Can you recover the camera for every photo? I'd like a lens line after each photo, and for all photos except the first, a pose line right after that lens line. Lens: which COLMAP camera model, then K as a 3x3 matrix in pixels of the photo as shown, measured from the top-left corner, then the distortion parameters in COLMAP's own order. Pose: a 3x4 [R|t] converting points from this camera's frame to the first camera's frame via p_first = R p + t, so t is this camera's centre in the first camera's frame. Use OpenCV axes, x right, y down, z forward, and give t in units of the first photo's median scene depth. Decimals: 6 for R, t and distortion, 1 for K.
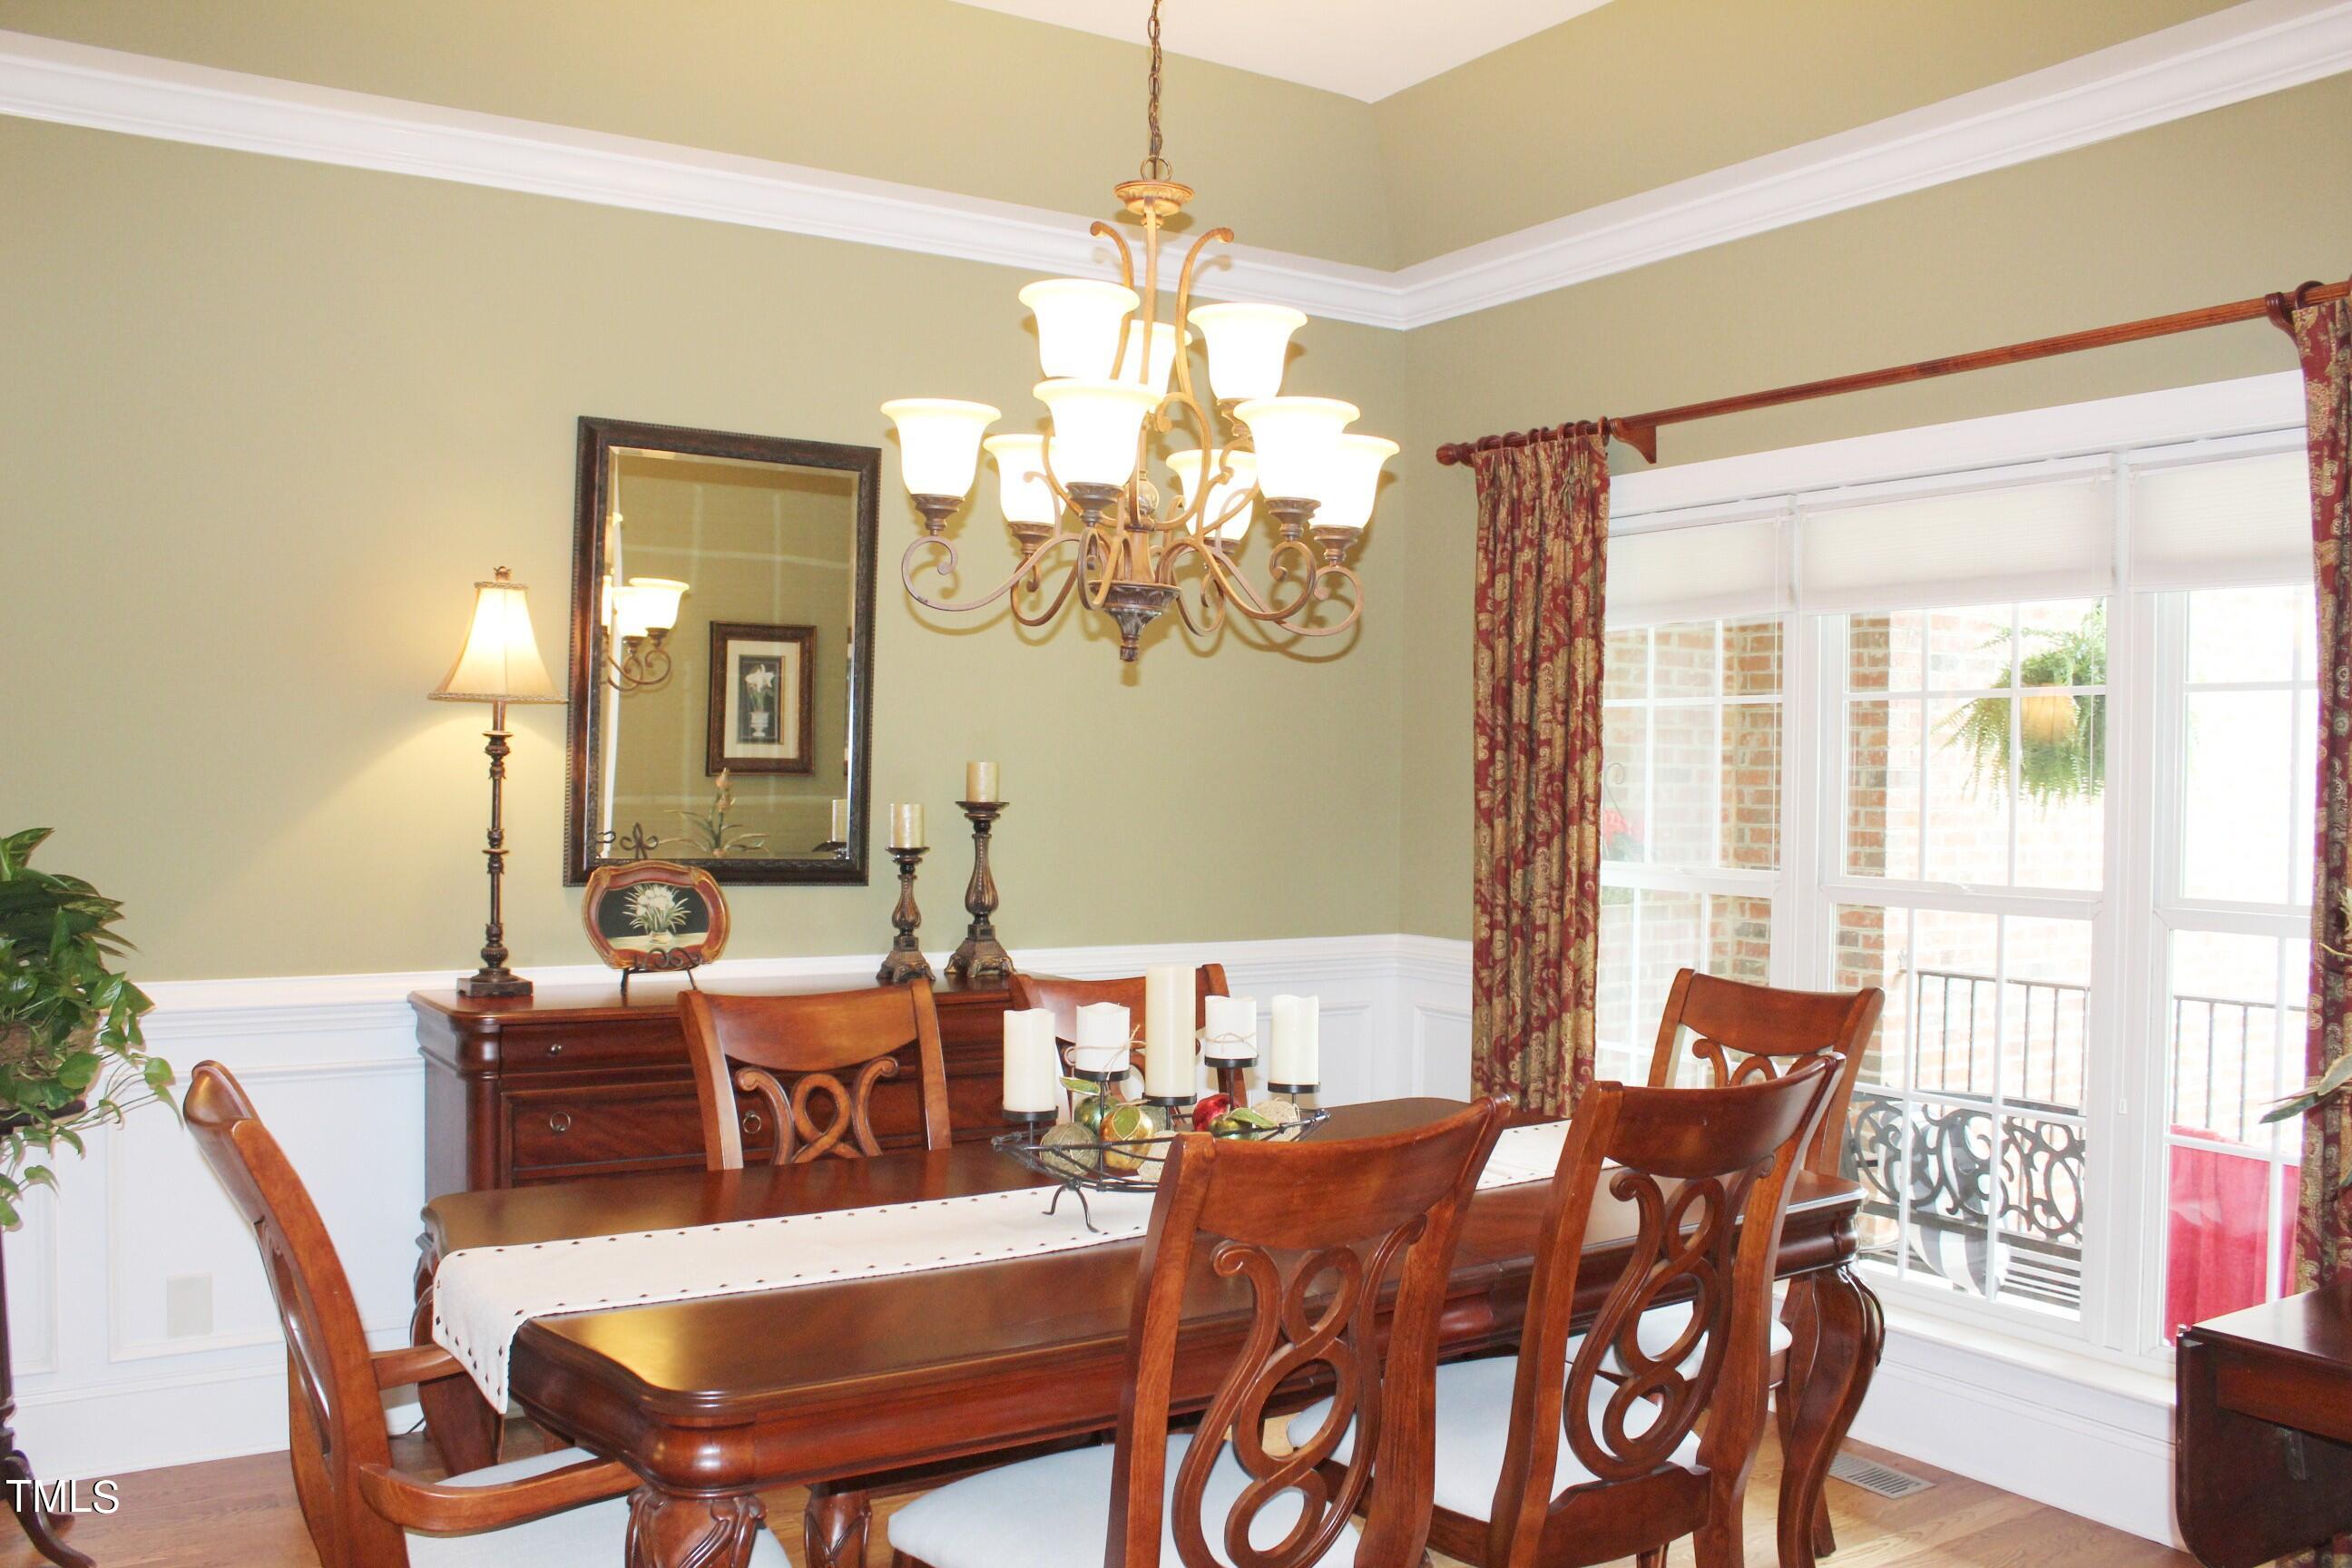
lens RADIAL K [[1977.0, 0, 1176.0], [0, 1977.0, 784.0], [0, 0, 1]] dist [-0.079491, 0.125898]
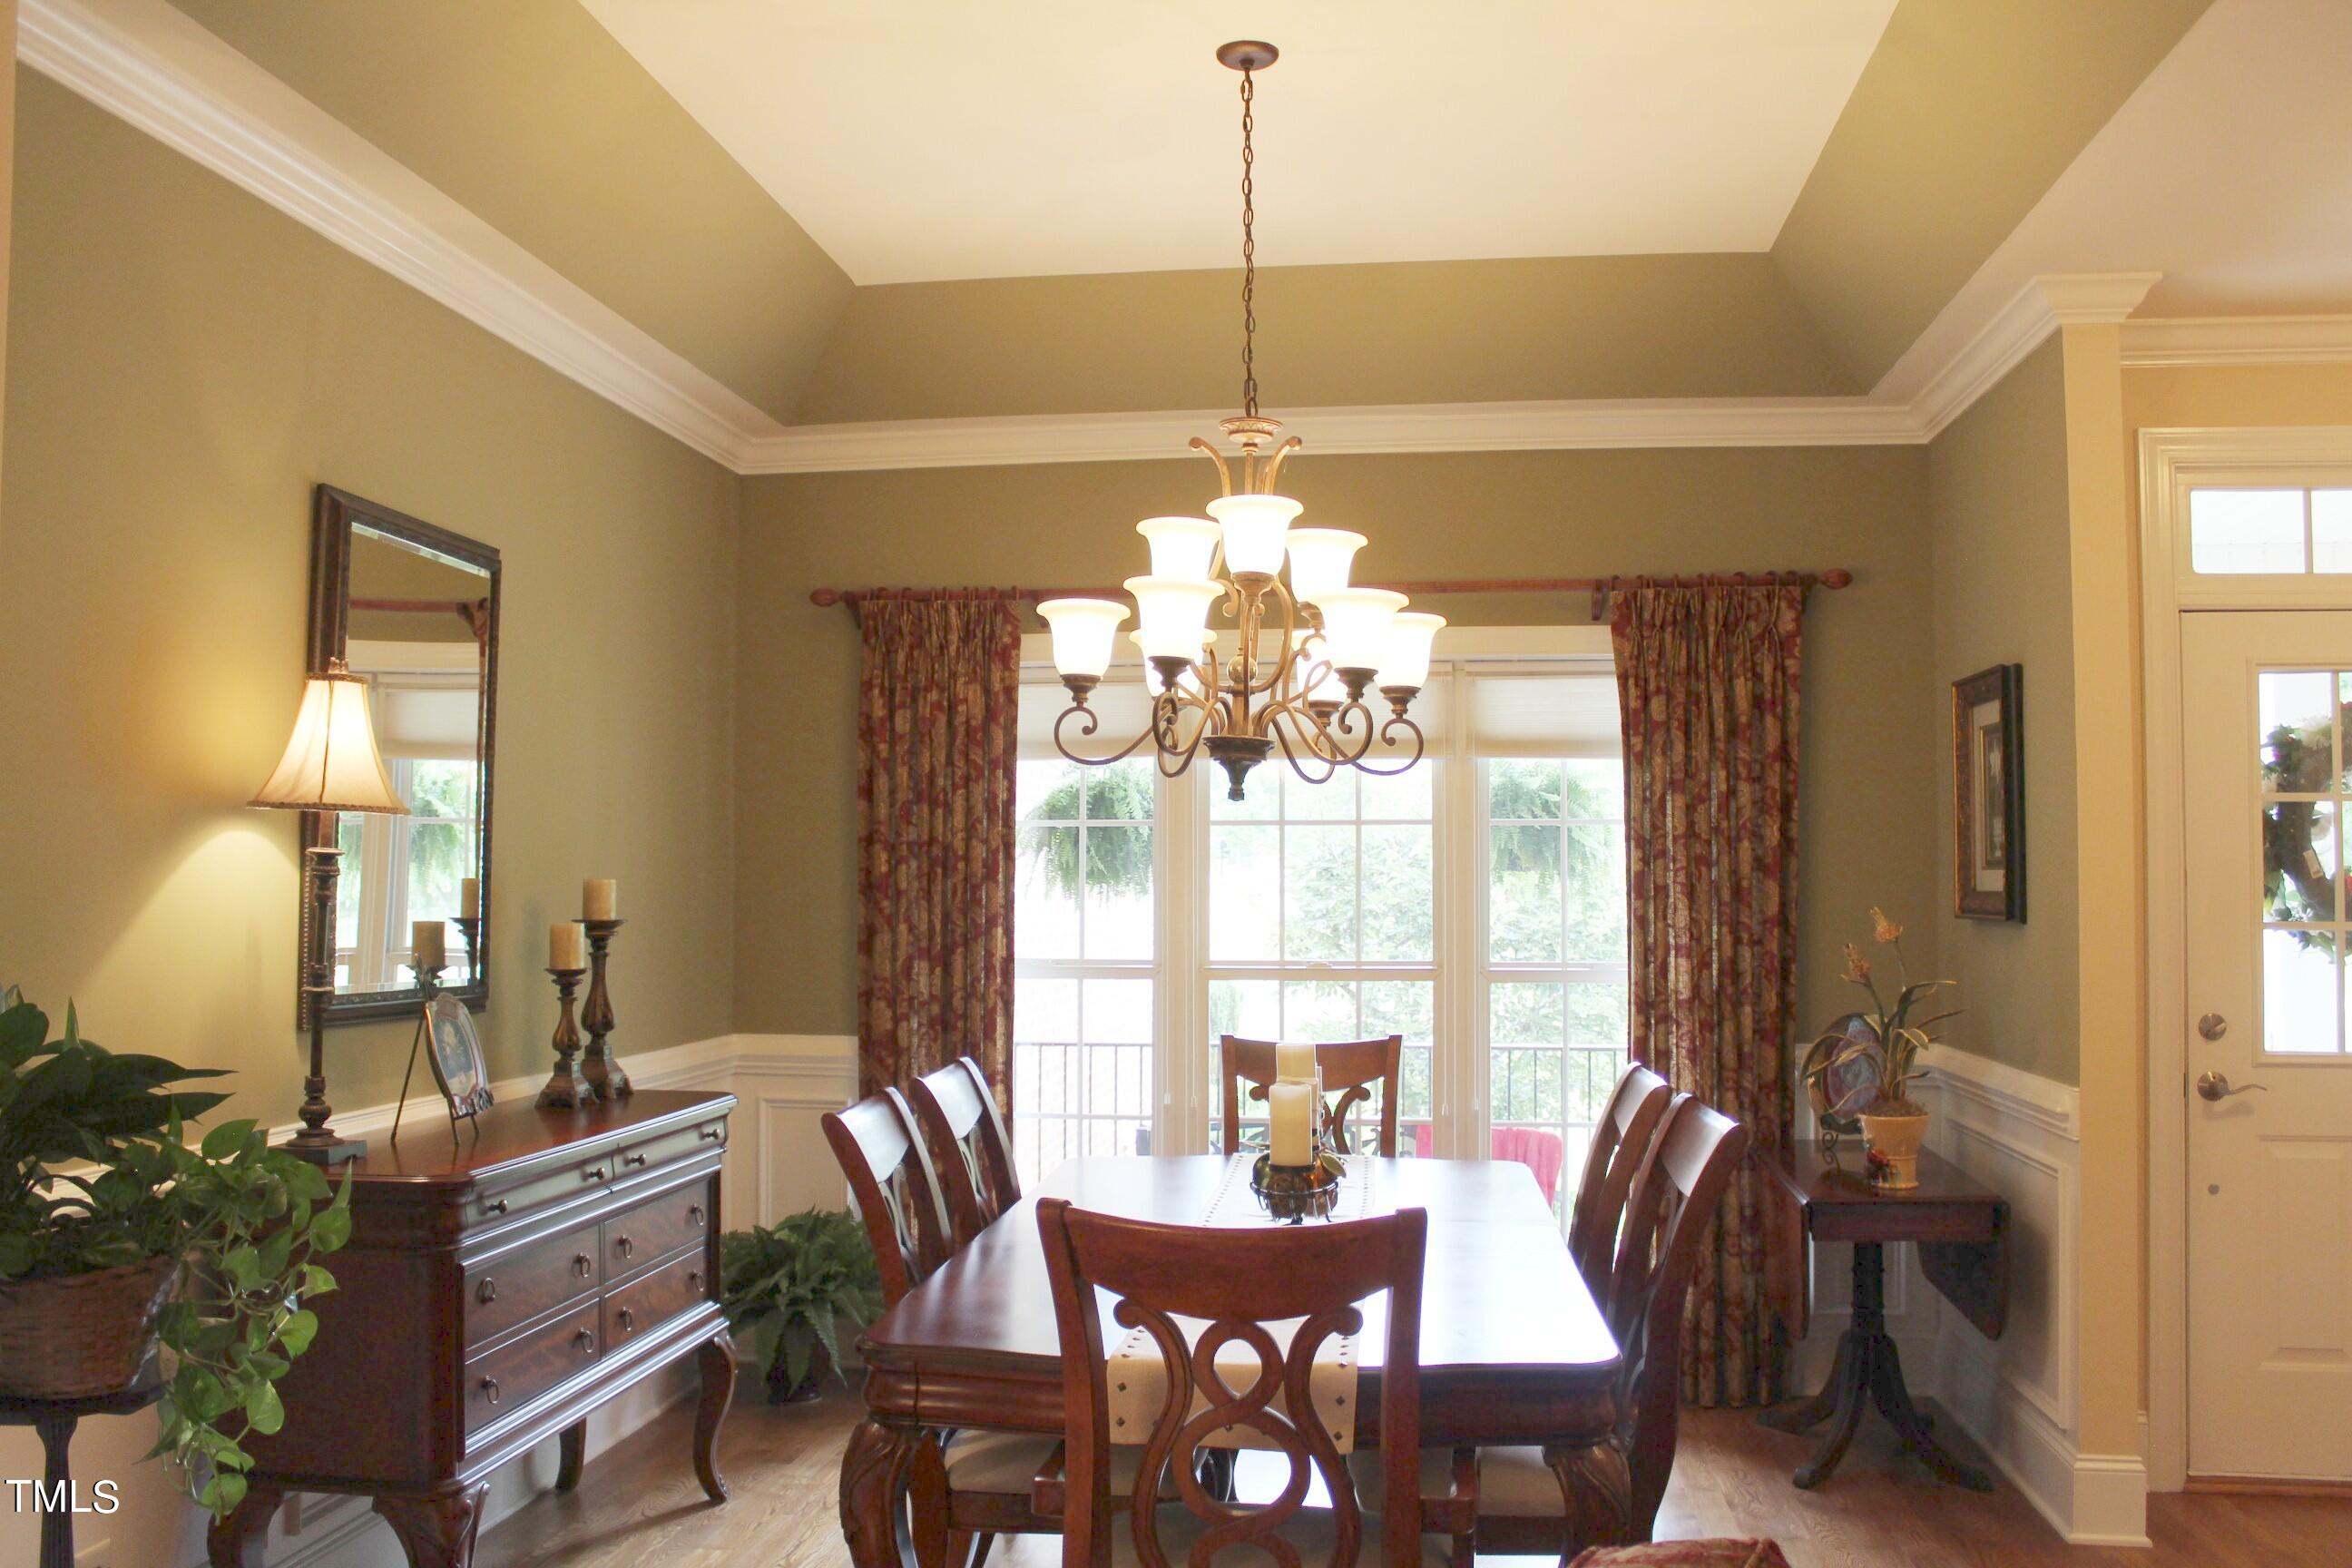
lens RADIAL K [[1969.4, 0, 1162.4], [0, 1969.4, 784.9], [0, 0, 1]] dist [-0.158316, 0.131427]
pose [[0.654651, 0.024598, 0.755531, -0.643704], [0.016283, 0.998780, -0.046627, -0.008354], [-0.755756, 0.042827, 0.653452, 0.158130]]
